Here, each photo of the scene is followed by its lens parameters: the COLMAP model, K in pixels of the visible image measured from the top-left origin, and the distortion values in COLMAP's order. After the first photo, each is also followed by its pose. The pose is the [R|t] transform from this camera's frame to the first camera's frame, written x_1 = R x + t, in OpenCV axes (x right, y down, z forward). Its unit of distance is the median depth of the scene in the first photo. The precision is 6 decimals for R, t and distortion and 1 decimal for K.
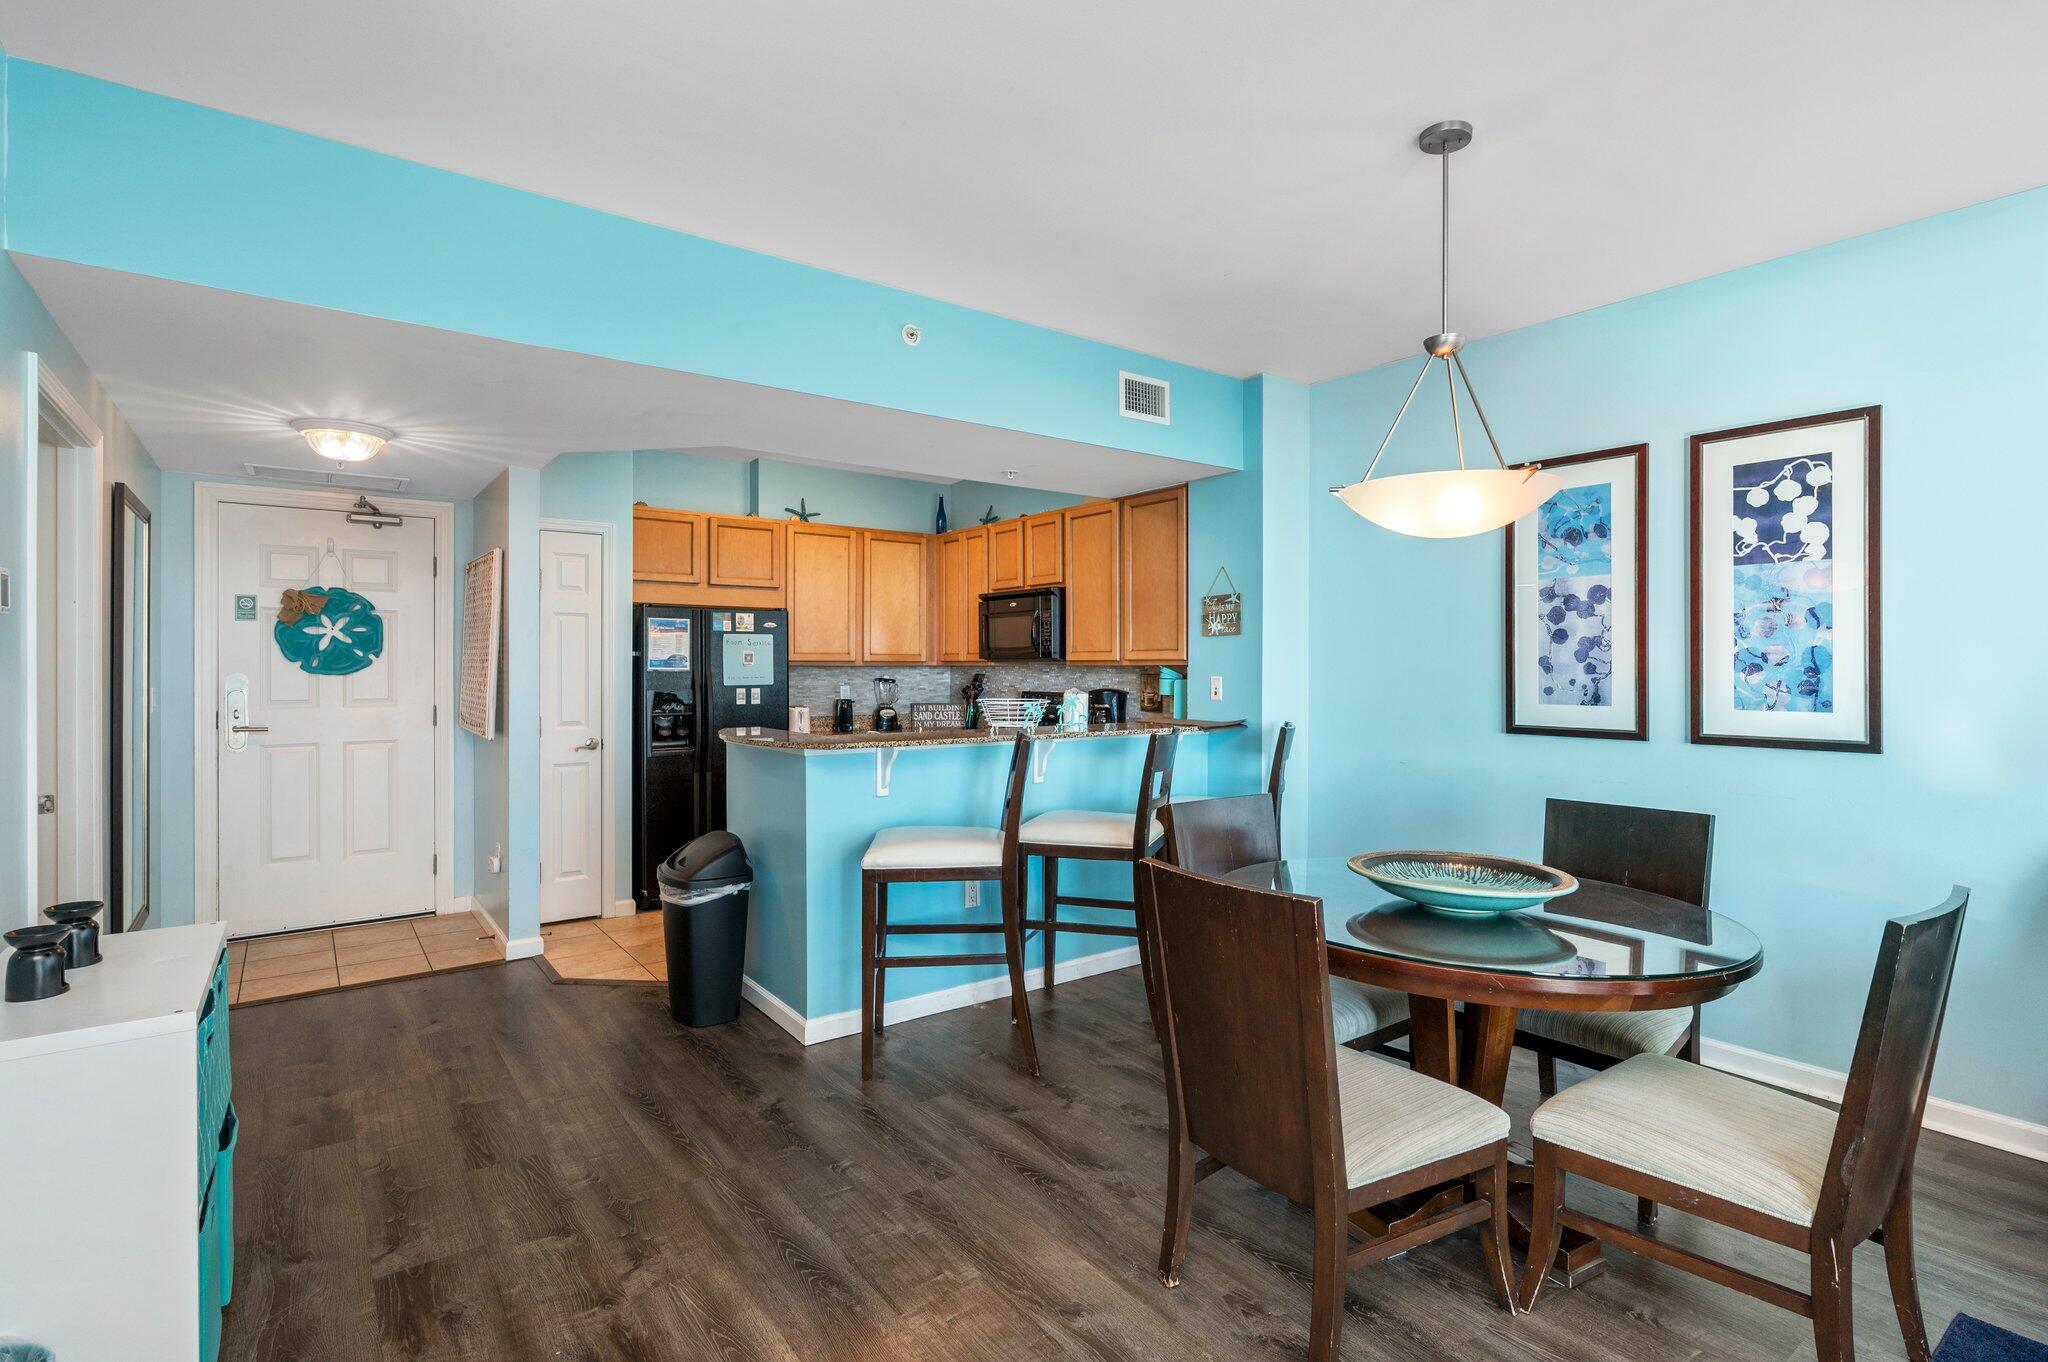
lens RADIAL K [[964.3, 0, 1024.0], [0, 964.3, 681.0], [0, 0, 1]] dist [-0.009439, 0.000094]
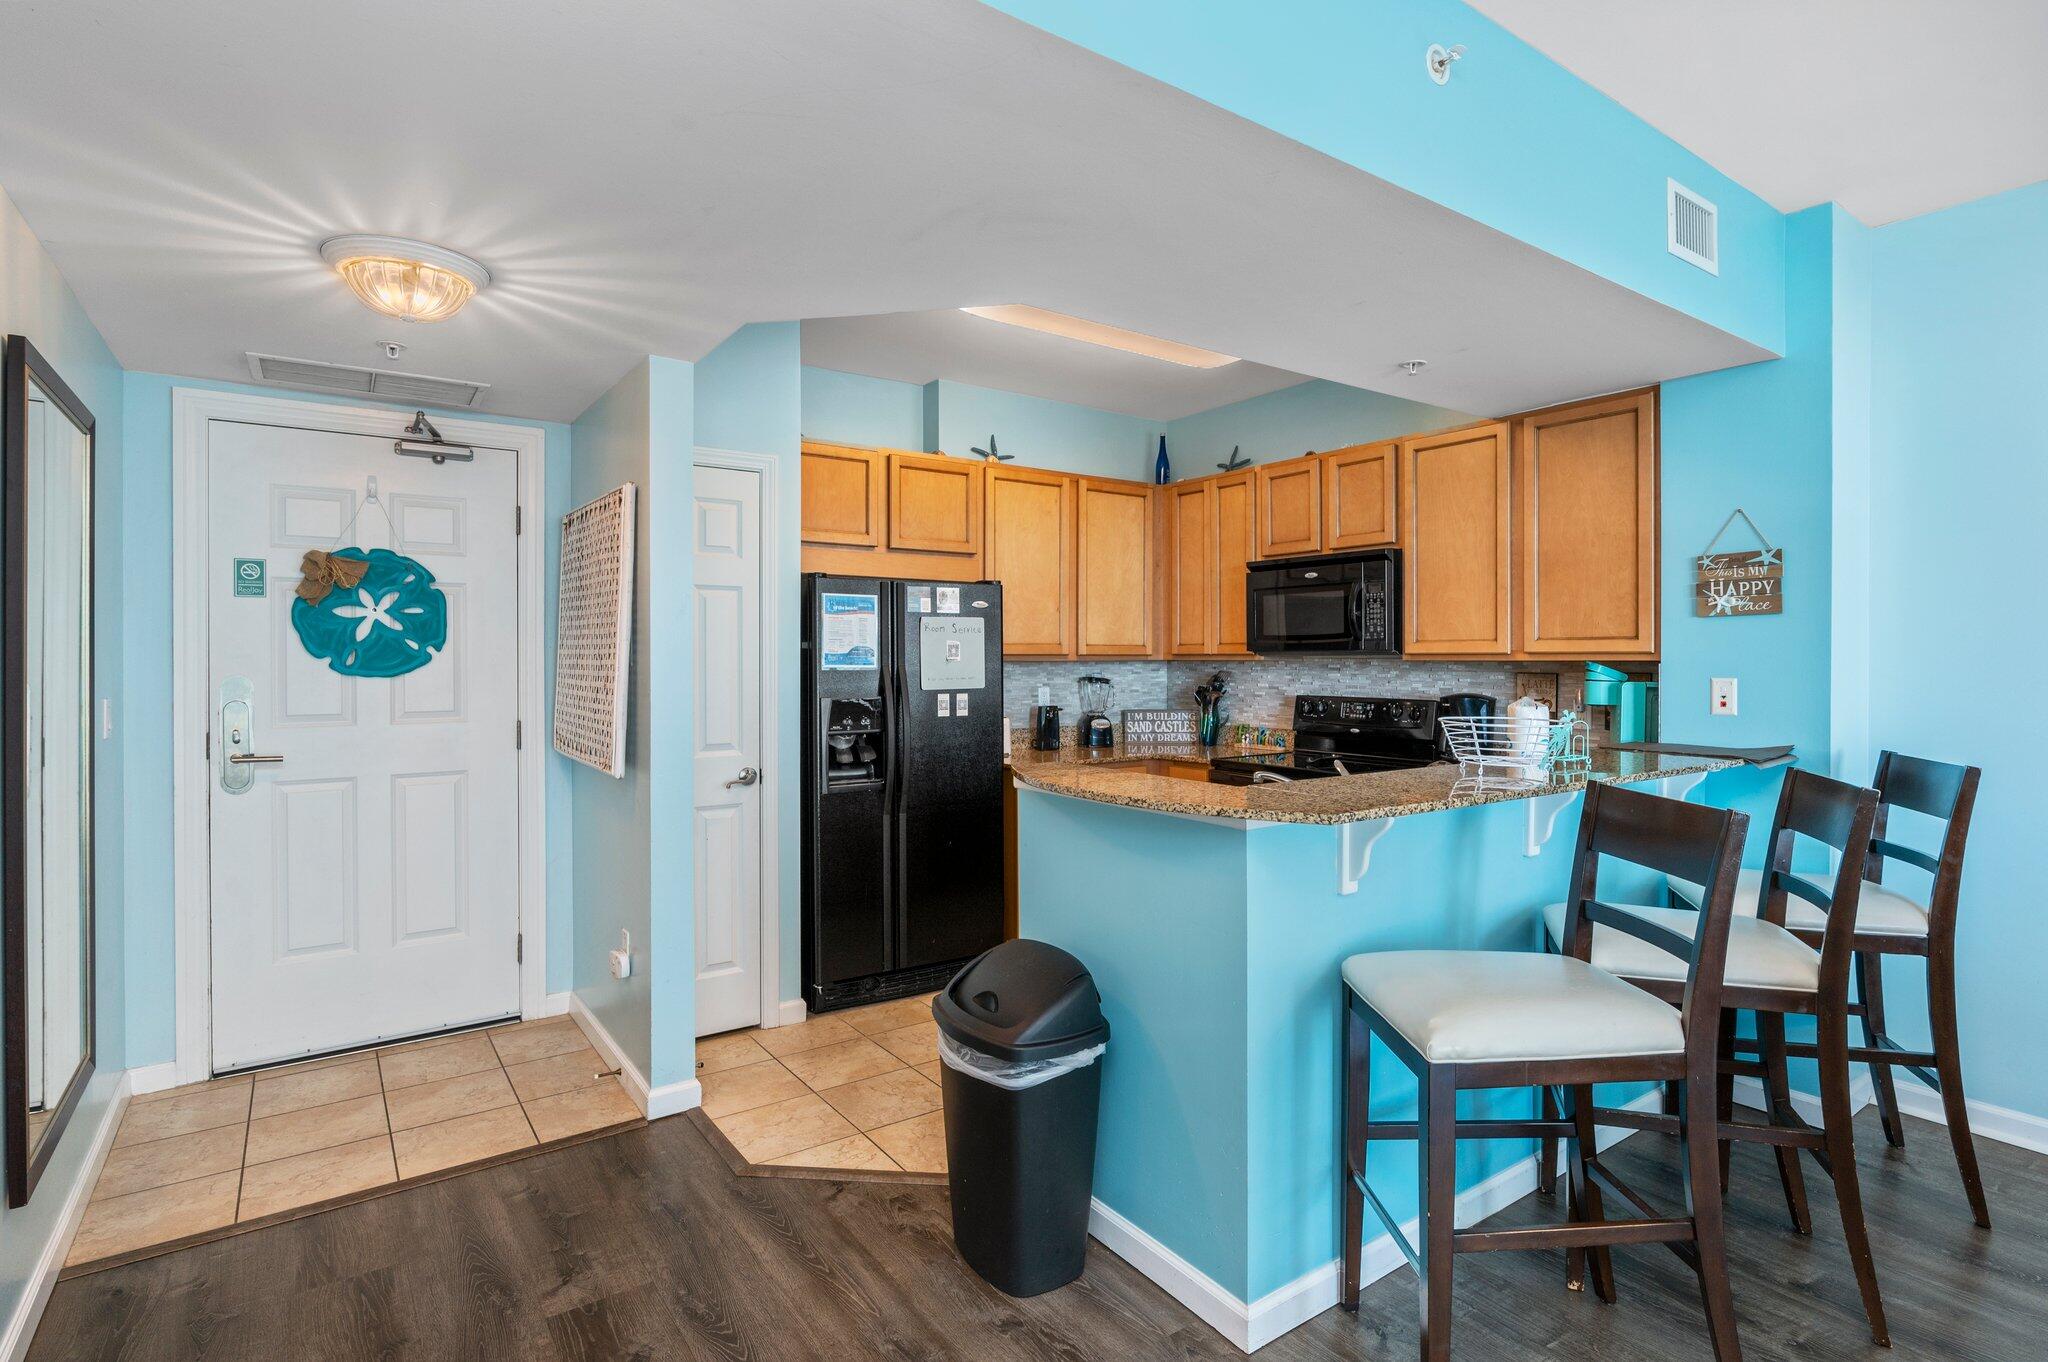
lens RADIAL K [[992.5, 0, 1027.8], [0, 992.5, 674.9], [0, 0, 1]] dist [-0.008478, -0.000801]
pose [[0.999798, -0.001375, -0.020053, -0.239775], [0.001423, 0.999996, 0.002371, -0.008722], [0.020050, -0.002399, 0.999796, 0.302651]]
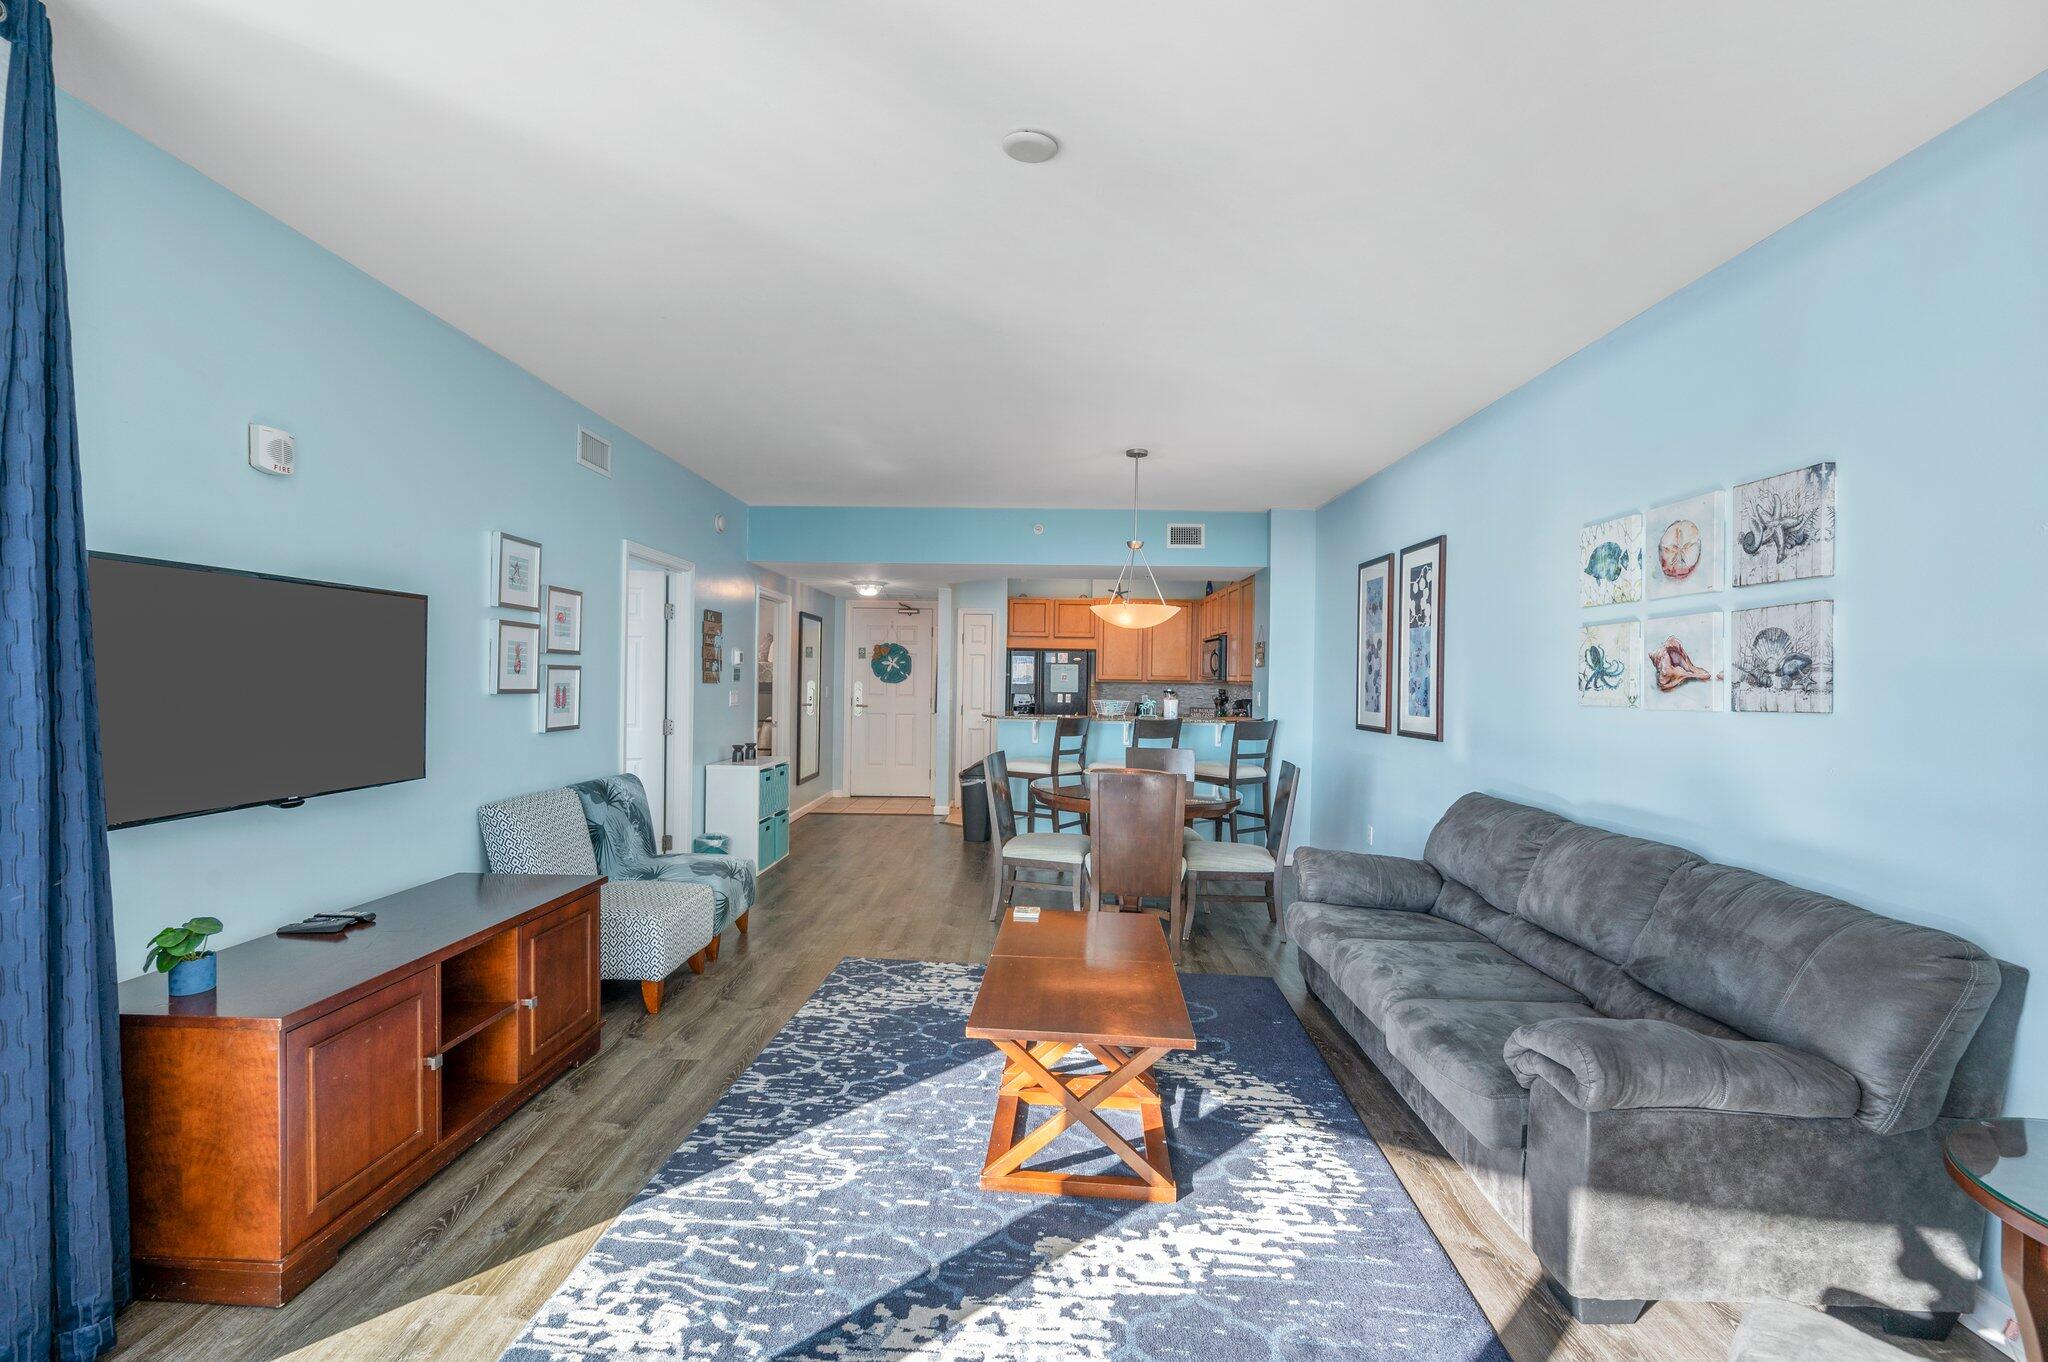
lens RADIAL K [[884.6, 0, 1014.9], [0, 884.6, 692.9], [0, 0, 1]] dist [-0.000066, 0.000104]
pose [[0.780877, 0.021635, -0.624310, 0.761732], [-0.024450, 0.999693, 0.004061, 0.001151], [0.624206, 0.012093, 0.781166, -0.407278]]
